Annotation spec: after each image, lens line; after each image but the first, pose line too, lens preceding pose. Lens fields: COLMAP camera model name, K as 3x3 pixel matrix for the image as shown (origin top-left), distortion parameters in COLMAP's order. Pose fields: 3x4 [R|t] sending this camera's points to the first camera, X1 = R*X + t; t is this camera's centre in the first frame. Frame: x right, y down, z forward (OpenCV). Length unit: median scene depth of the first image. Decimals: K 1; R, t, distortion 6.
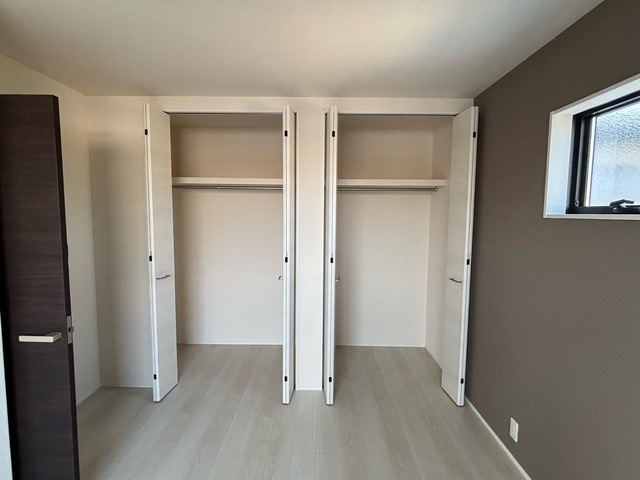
lens RADIAL K [[319.8, 0, 323.4], [0, 319.8, 239.3], [0, 0, 1]] dist [0.007593, 0.001036]
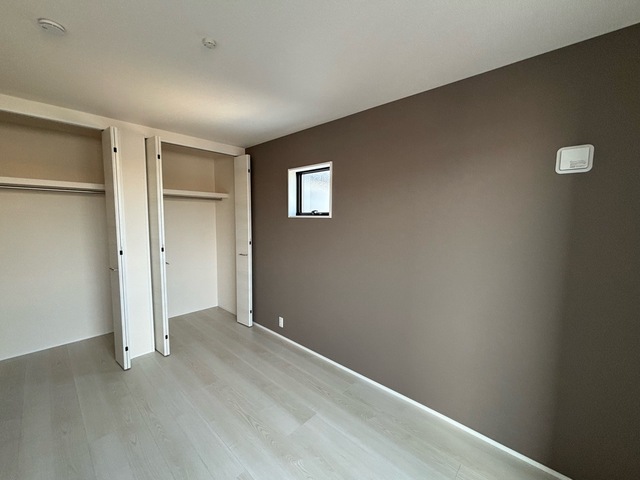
lens RADIAL K [[259.3, 0, 319.6], [0, 259.3, 239.8], [0, 0, 1]] dist [0.003706, 0.000520]
pose [[0.676811, -0.066215, 0.733173, -0.324433], [0.058379, 0.997638, 0.036208, 0.023276], [-0.733838, 0.018296, 0.679078, -0.237487]]
